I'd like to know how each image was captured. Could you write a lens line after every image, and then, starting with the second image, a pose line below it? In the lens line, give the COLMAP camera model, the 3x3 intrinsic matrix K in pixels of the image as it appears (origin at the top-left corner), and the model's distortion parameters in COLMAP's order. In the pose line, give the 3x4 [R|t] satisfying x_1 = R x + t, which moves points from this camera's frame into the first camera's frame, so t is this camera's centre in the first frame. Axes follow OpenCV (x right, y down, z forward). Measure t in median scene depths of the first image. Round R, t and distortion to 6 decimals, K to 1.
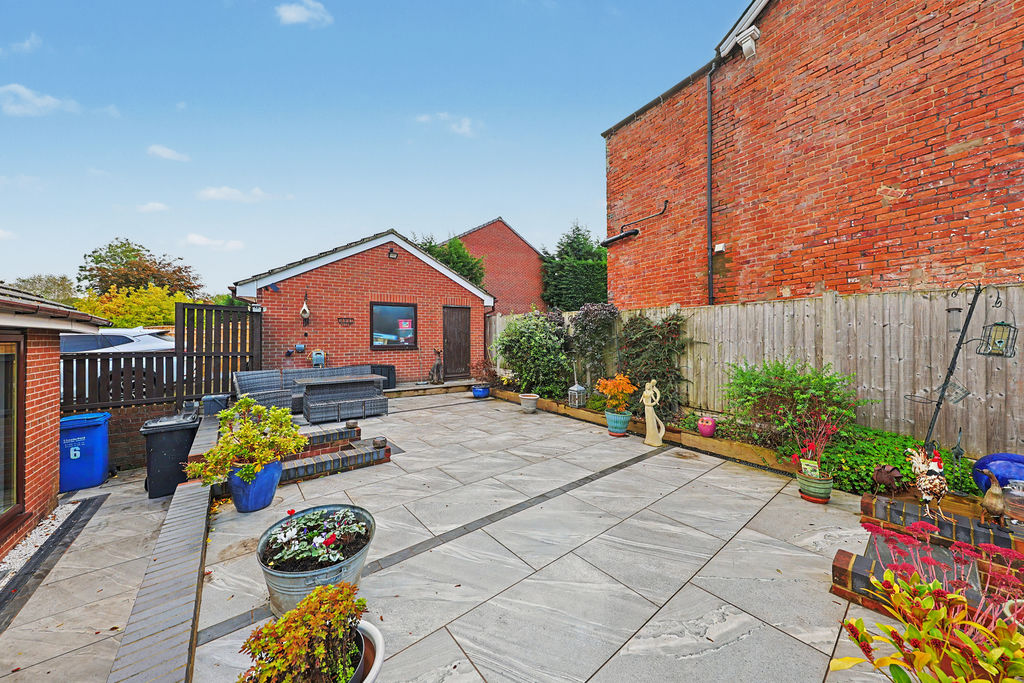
lens RADIAL K [[344.9, 0, 520.5], [0, 344.9, 338.4], [0, 0, 1]] dist [0.009426, -0.000081]
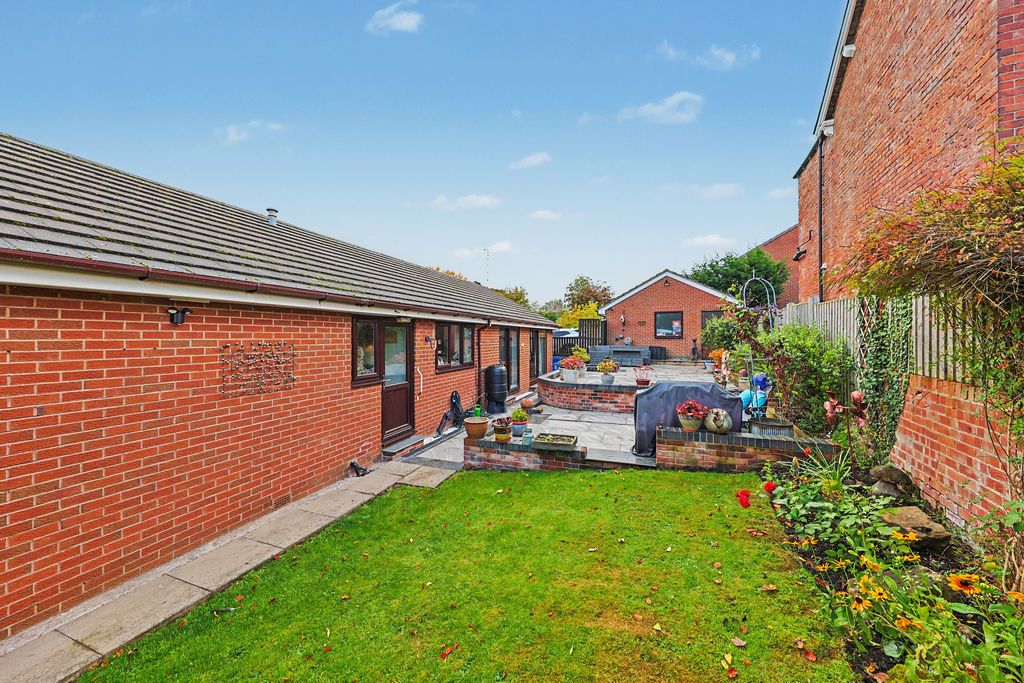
lens RADIAL K [[356.6, 0, 518.7], [0, 356.6, 339.1], [0, 0, 1]] dist [0.001798, -0.000055]
pose [[0.510470, 0.008782, -0.859850, 1.027228], [-0.000715, 0.999952, 0.009789, 0.023492], [0.859895, -0.004382, 0.510452, -0.718755]]
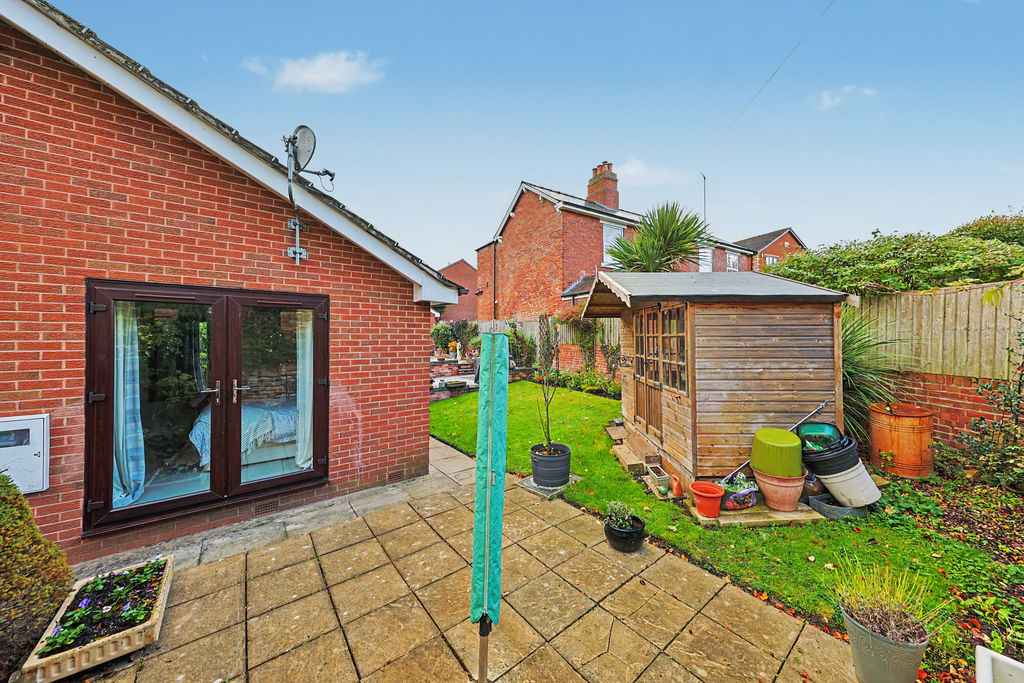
lens RADIAL K [[348.7, 0, 524.6], [0, 348.7, 336.0], [0, 0, 1]] dist [-0.000797, -0.000130]
pose [[0.999693, 0.007430, -0.023622, 0.767753], [-0.007524, 0.999964, -0.003922, 0.042357], [0.023592, 0.004098, 0.999713, -1.758978]]
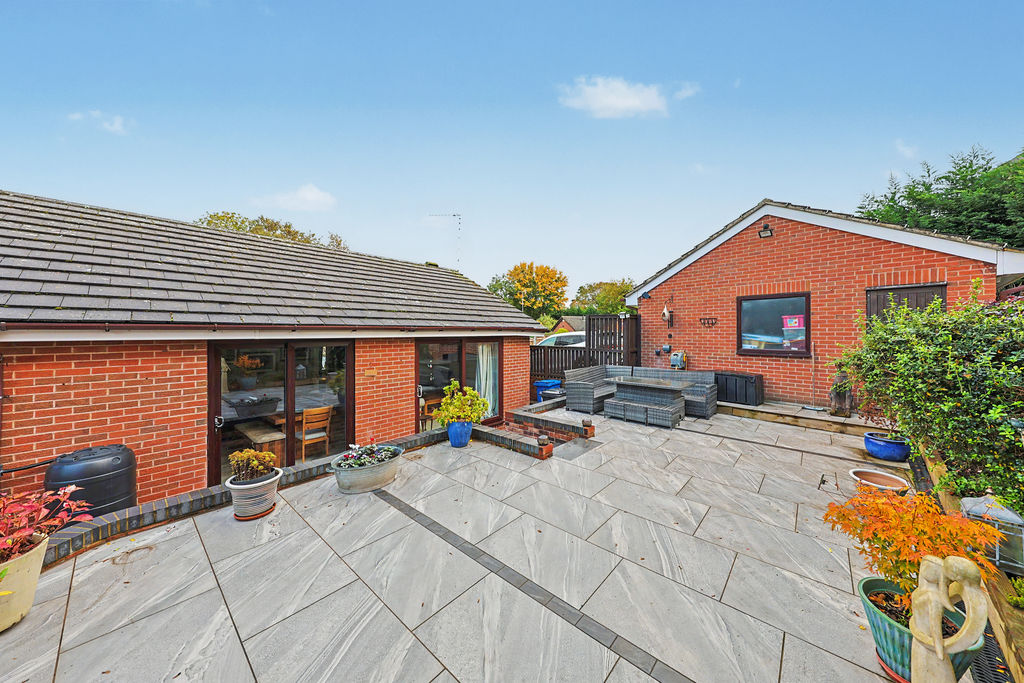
lens RADIAL K [[341.0, 0, 512.8], [0, 341.0, 337.1], [0, 0, 1]] dist [0.000066, -0.000100]
pose [[0.150519, 0.016142, -0.988475, 0.385945], [0.002781, 0.999856, 0.016752, -0.031101], [0.988603, -0.005271, 0.150453, 0.425236]]
